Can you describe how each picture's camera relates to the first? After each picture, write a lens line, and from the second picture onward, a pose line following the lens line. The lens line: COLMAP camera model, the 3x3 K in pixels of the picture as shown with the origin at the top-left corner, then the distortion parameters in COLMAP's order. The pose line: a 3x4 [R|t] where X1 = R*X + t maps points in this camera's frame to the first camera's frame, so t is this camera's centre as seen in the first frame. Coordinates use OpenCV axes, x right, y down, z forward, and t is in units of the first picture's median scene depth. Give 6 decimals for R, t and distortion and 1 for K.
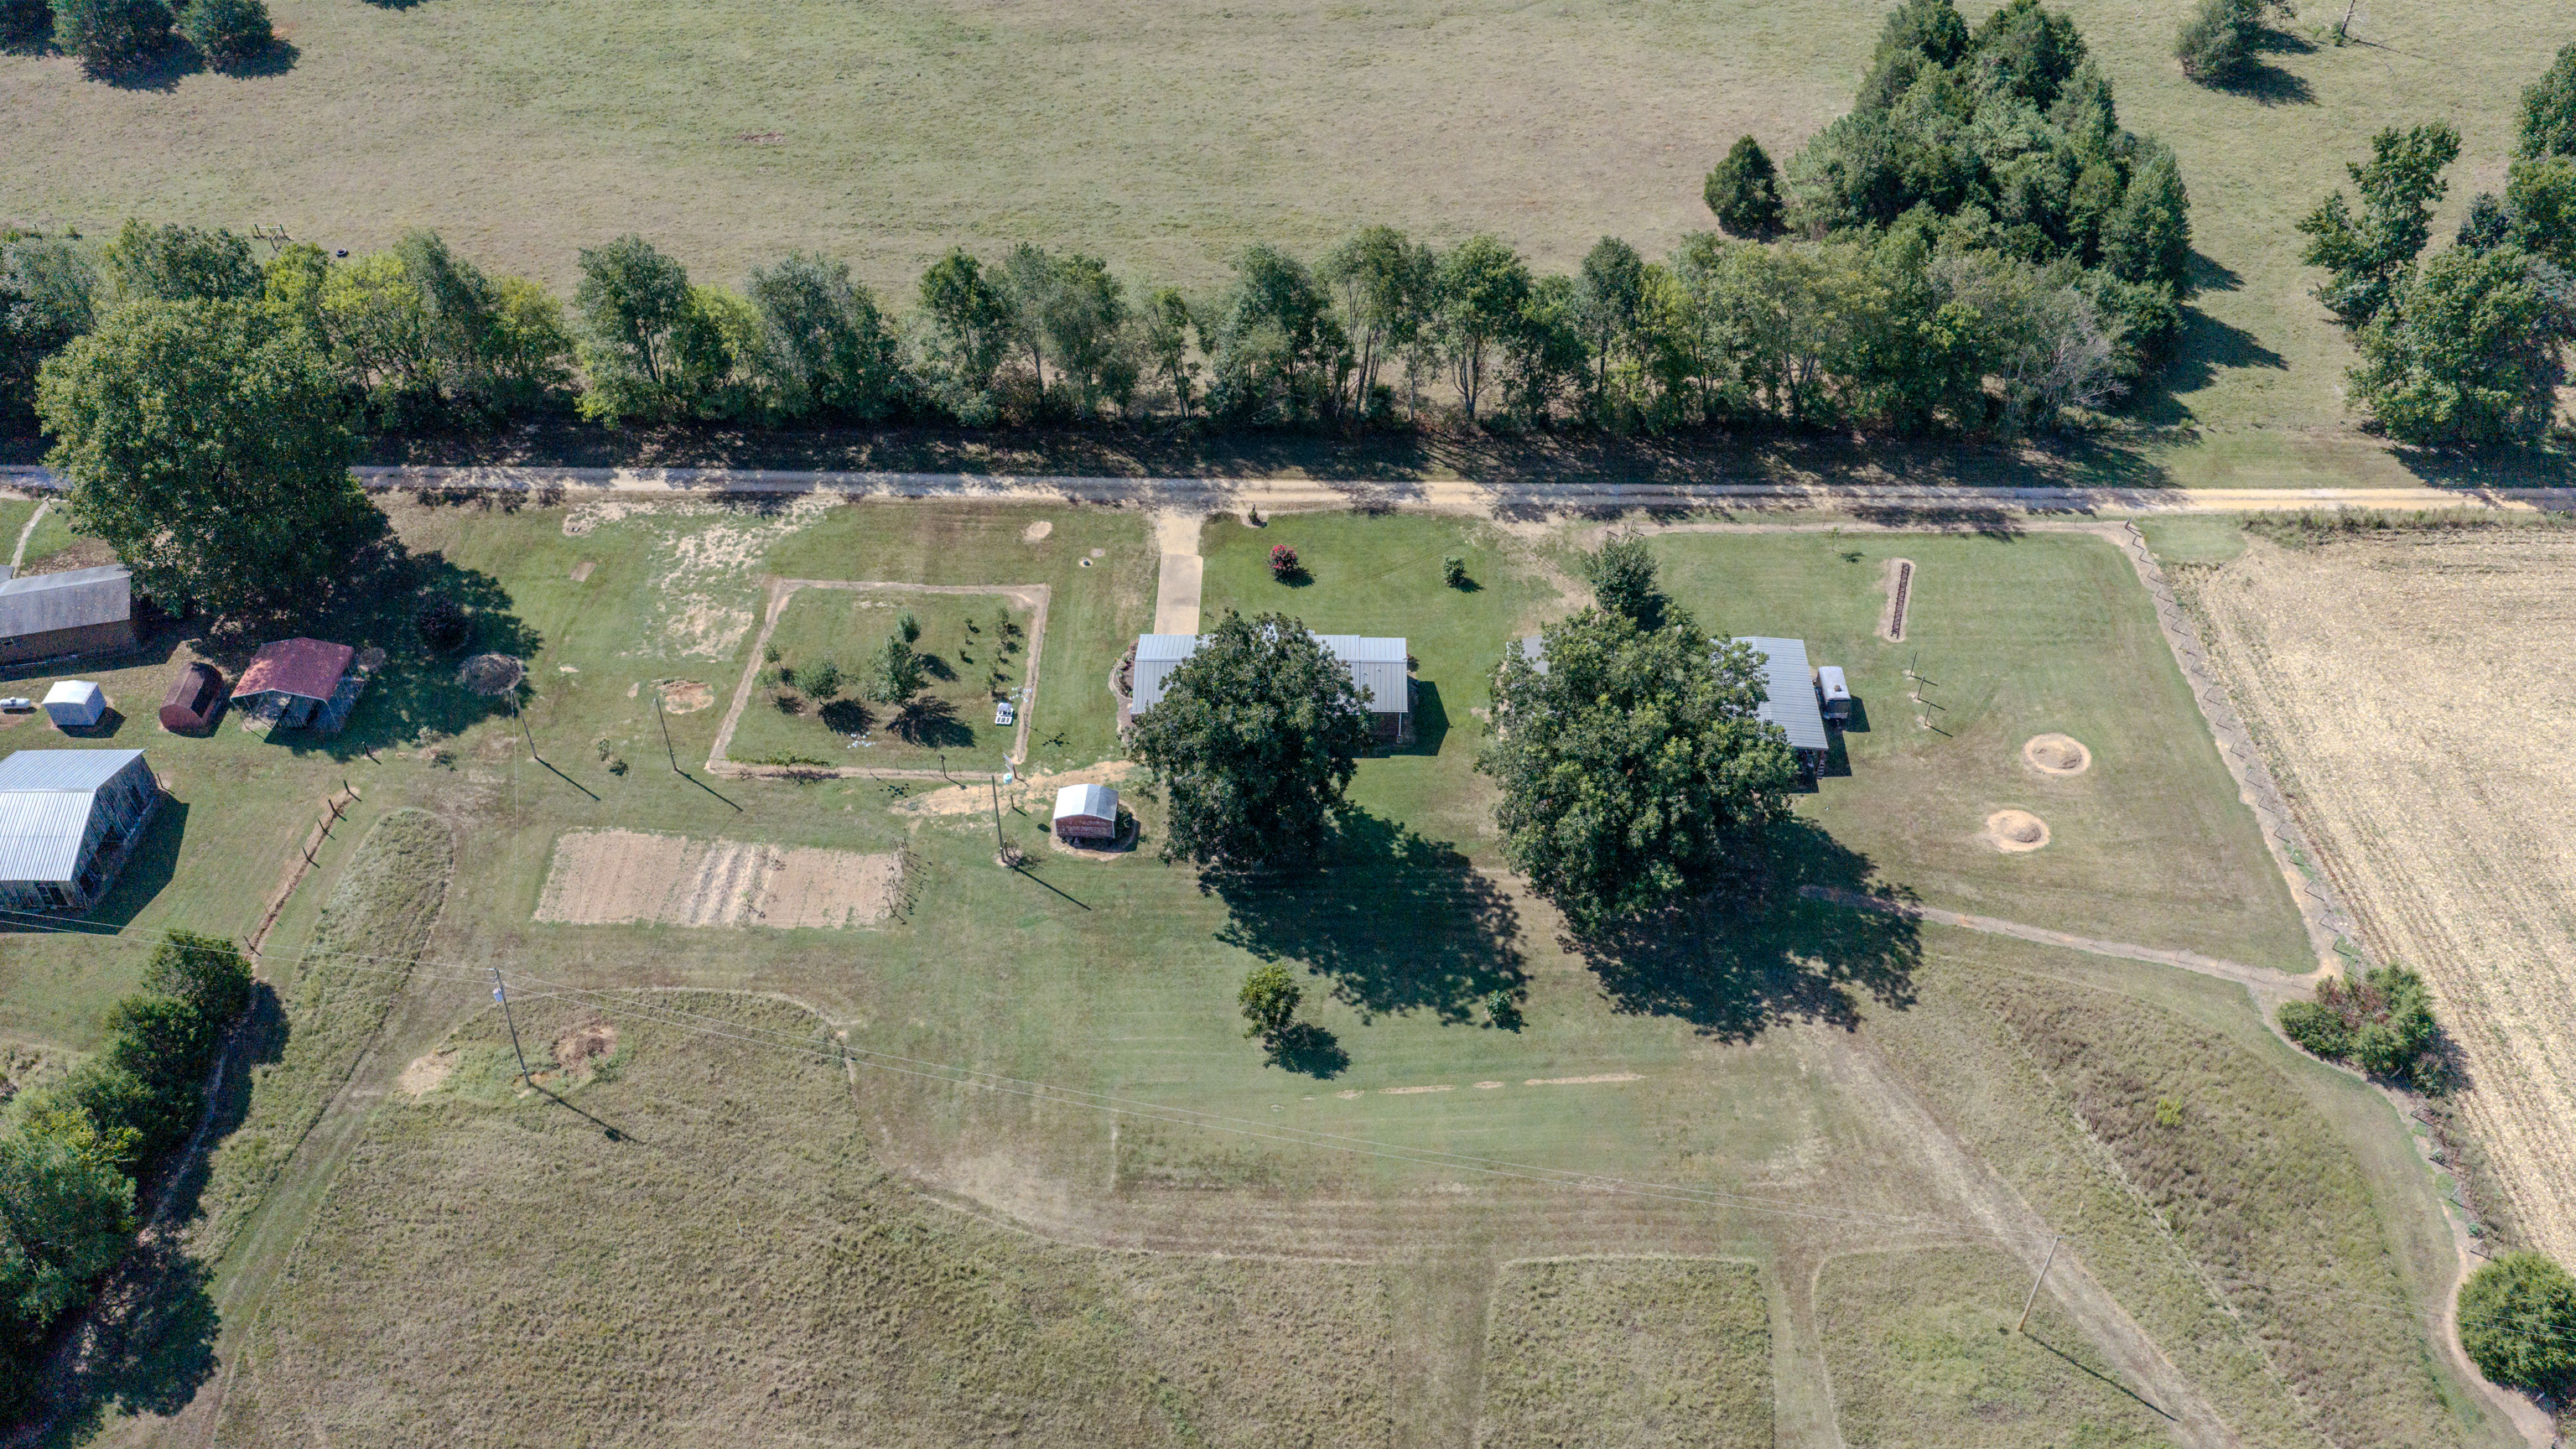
lens RADIAL K [[2120.4, 0, 1292.1], [0, 2120.4, 733.8], [0, 0, 1]] dist [0.024958, -0.051635]
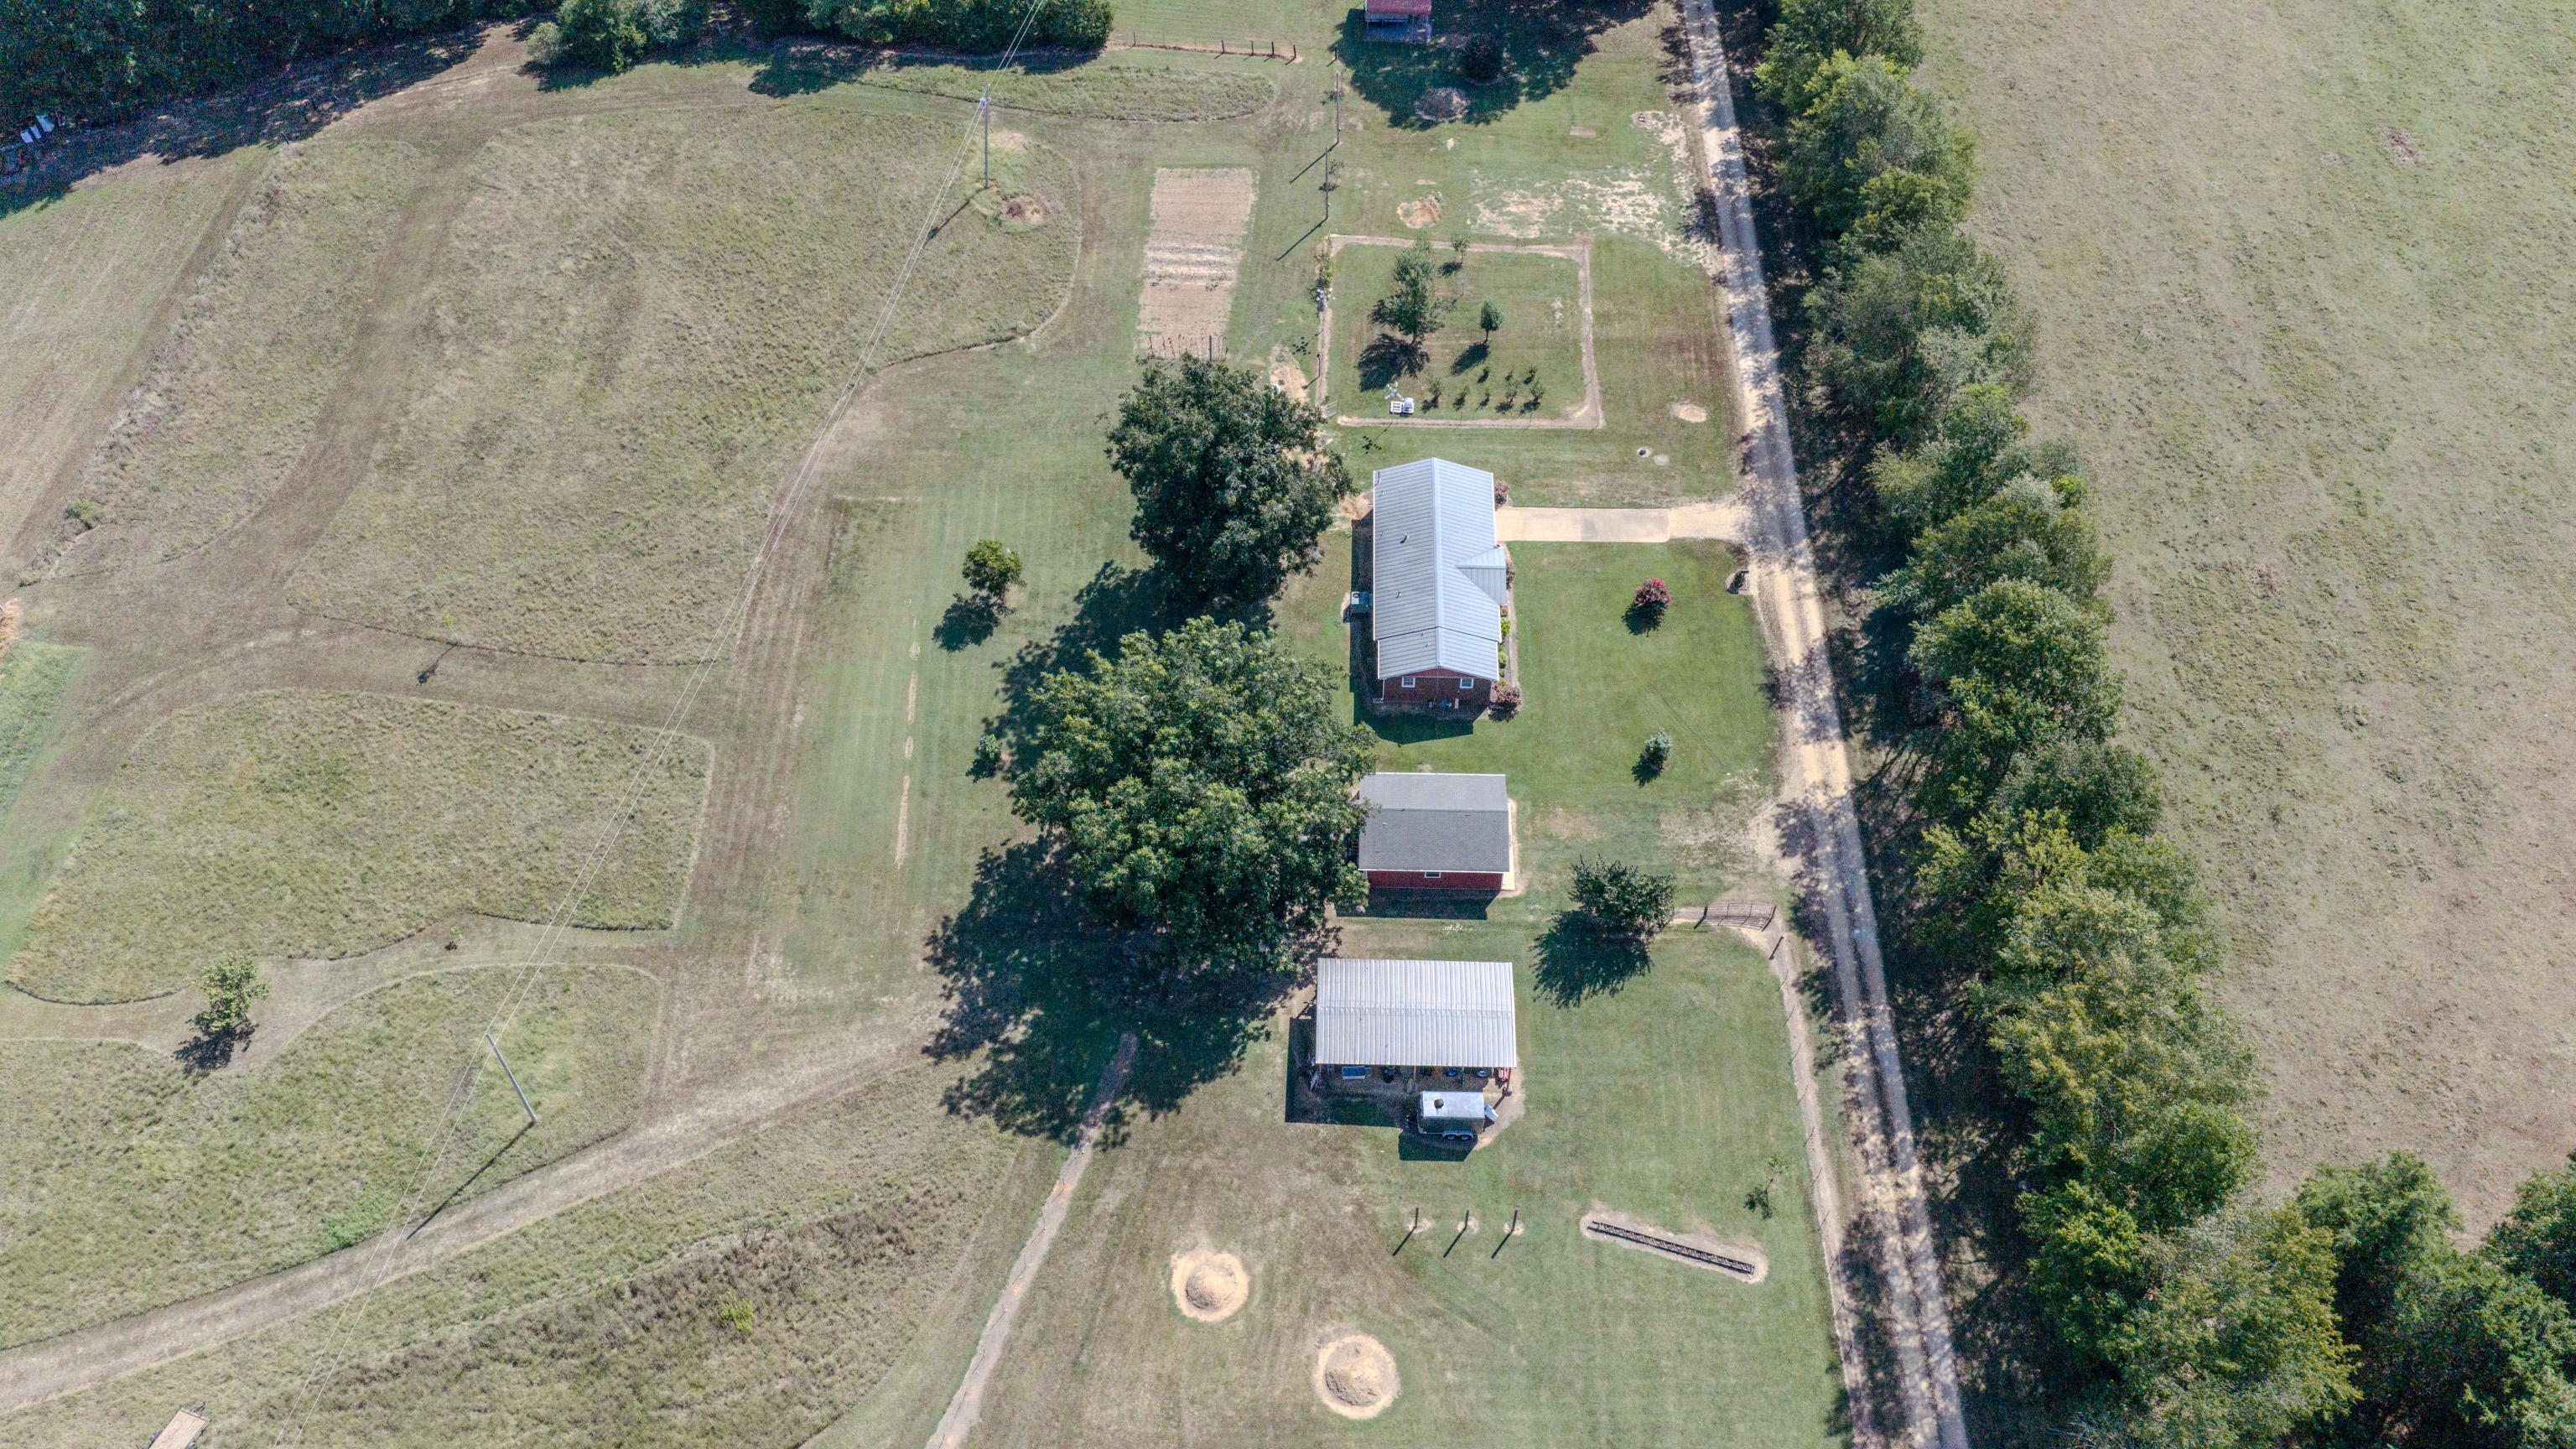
lens RADIAL K [[2120.4, 0, 1295.5], [0, 2120.4, 721.0], [0, 0, 1]] dist [0.024958, -0.051635]
pose [[-0.005454, 0.772569, -0.634907, 0.642539], [-0.694579, 0.453836, 0.558205, -0.482802], [0.719396, 0.444037, 0.534135, 0.483085]]
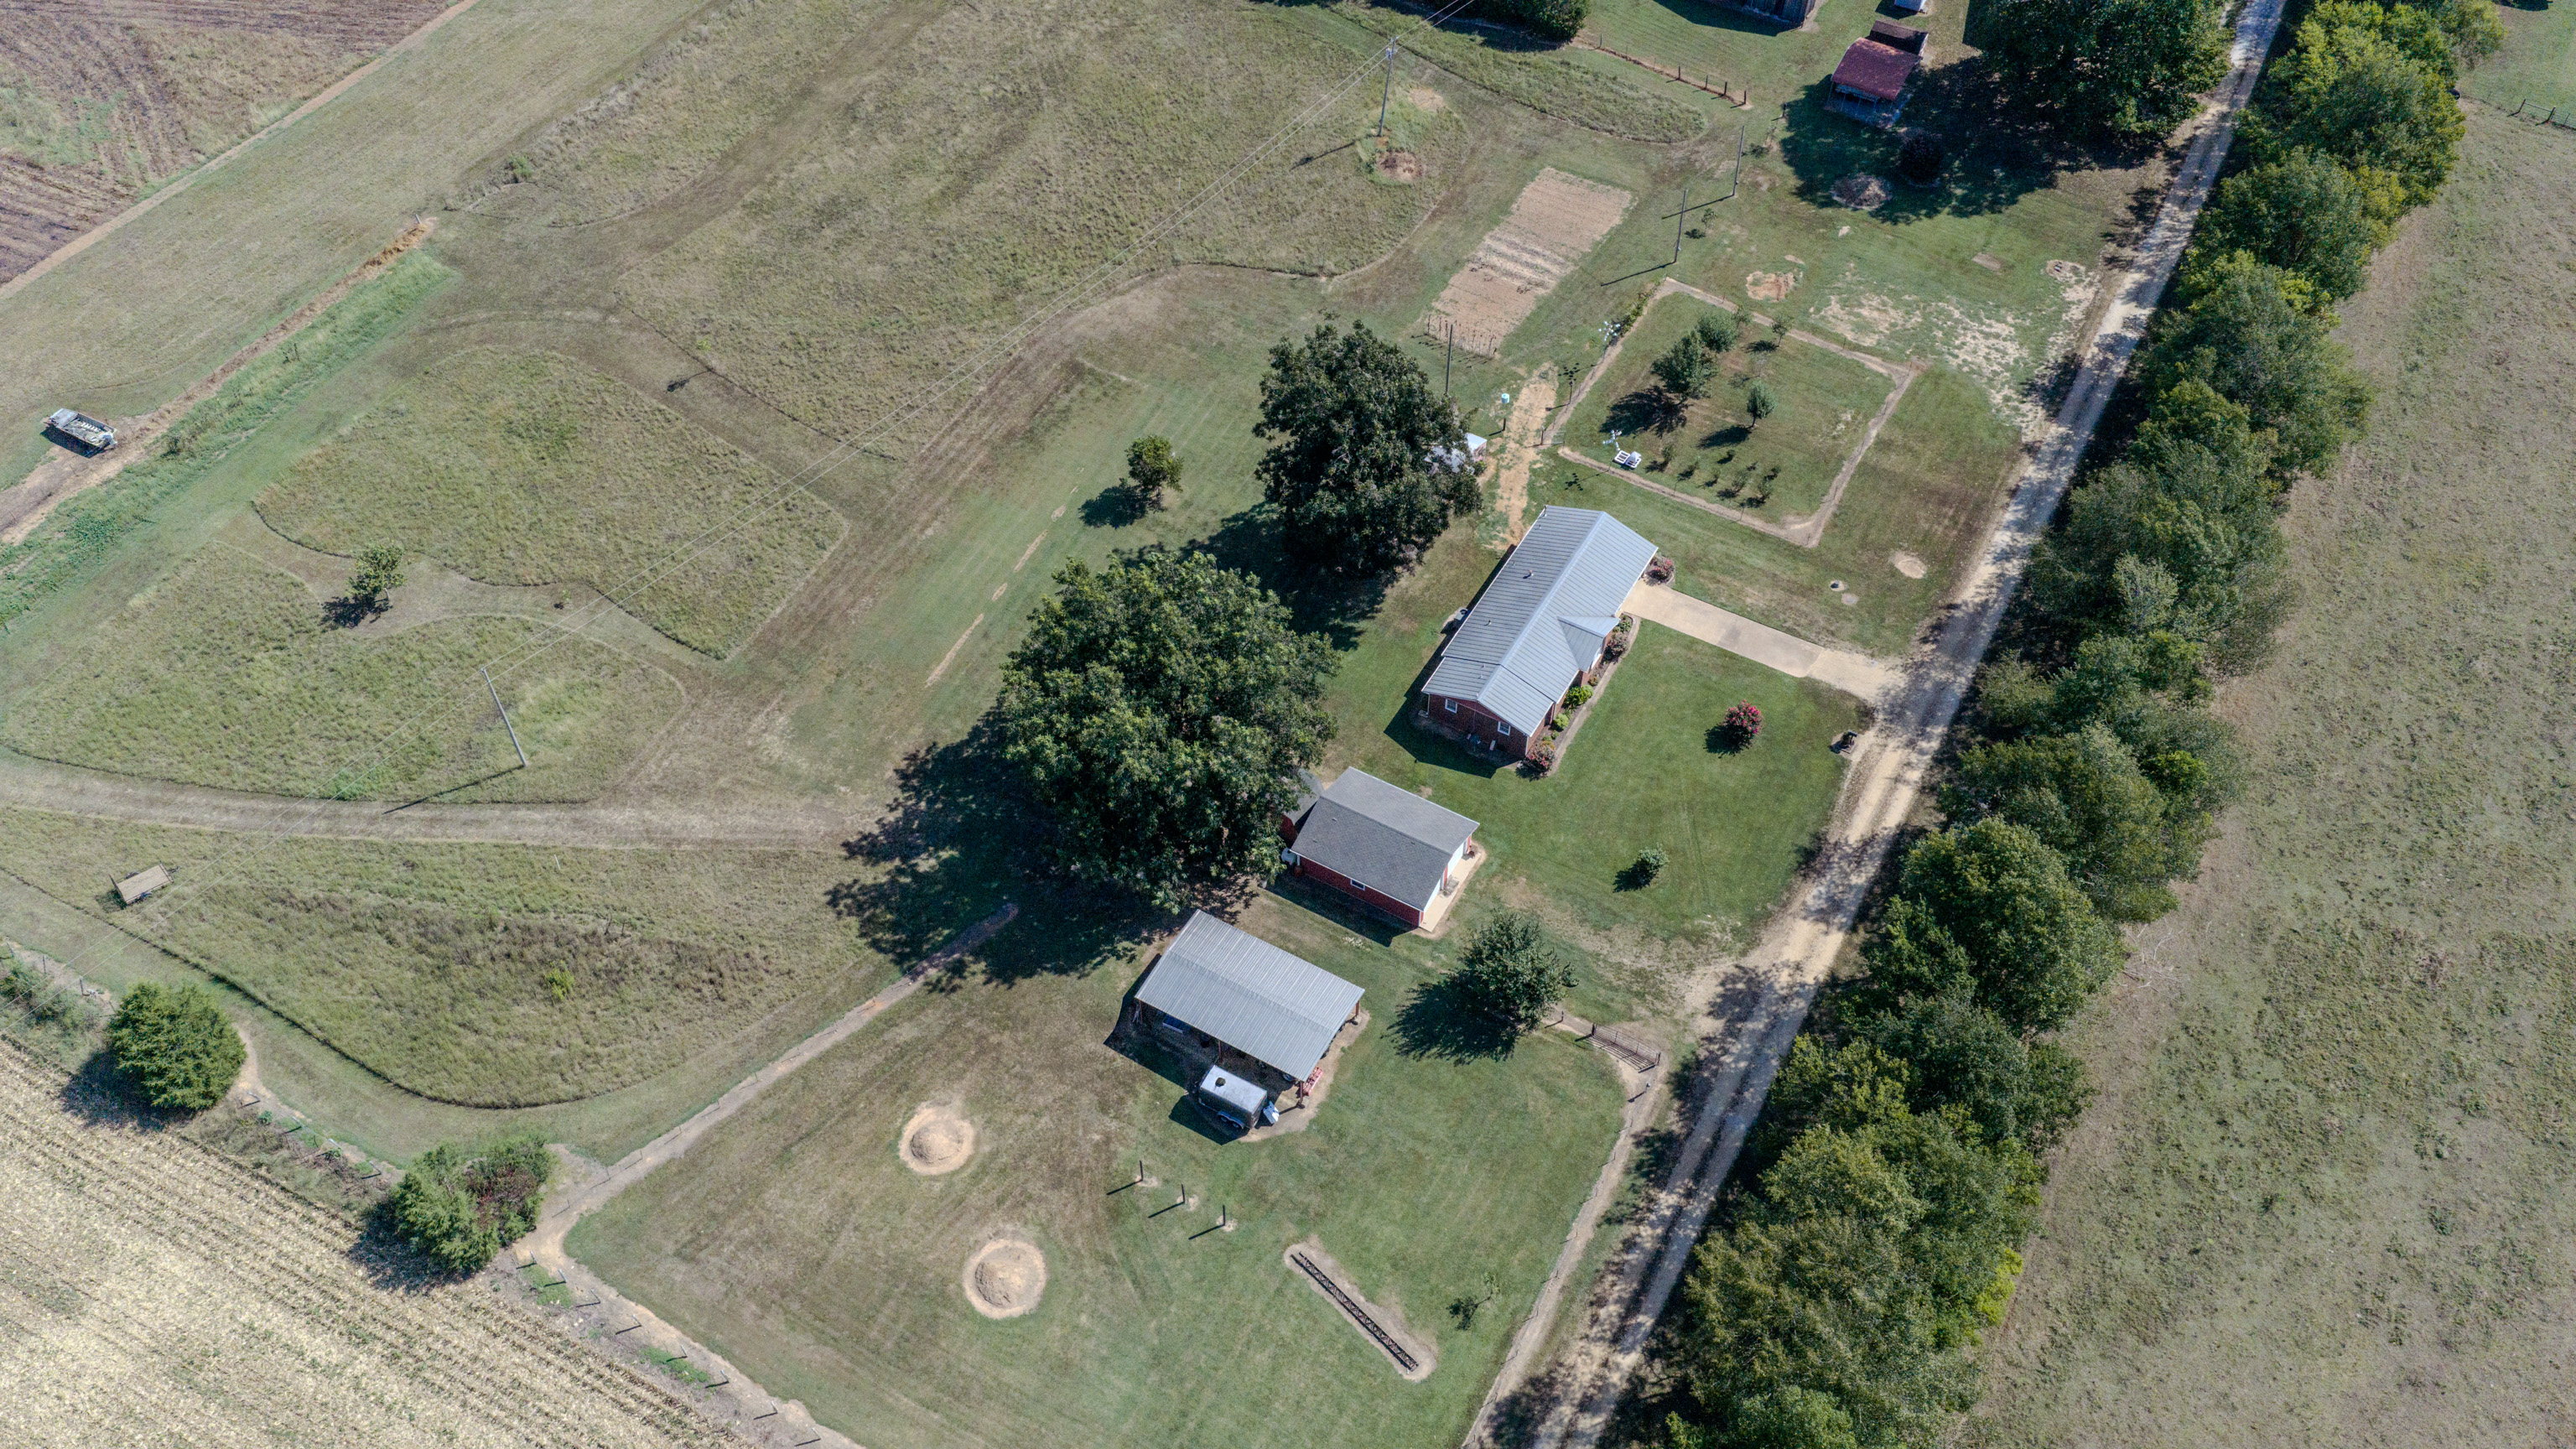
lens RADIAL K [[2120.4, 0, 1297.7], [0, 2120.4, 725.6], [0, 0, 1]] dist [0.024958, -0.051635]
pose [[-0.478888, 0.680893, -0.554122, 0.587547], [-0.607619, 0.198493, 0.769026, -0.667569], [0.633613, 0.704972, 0.318667, 0.674356]]
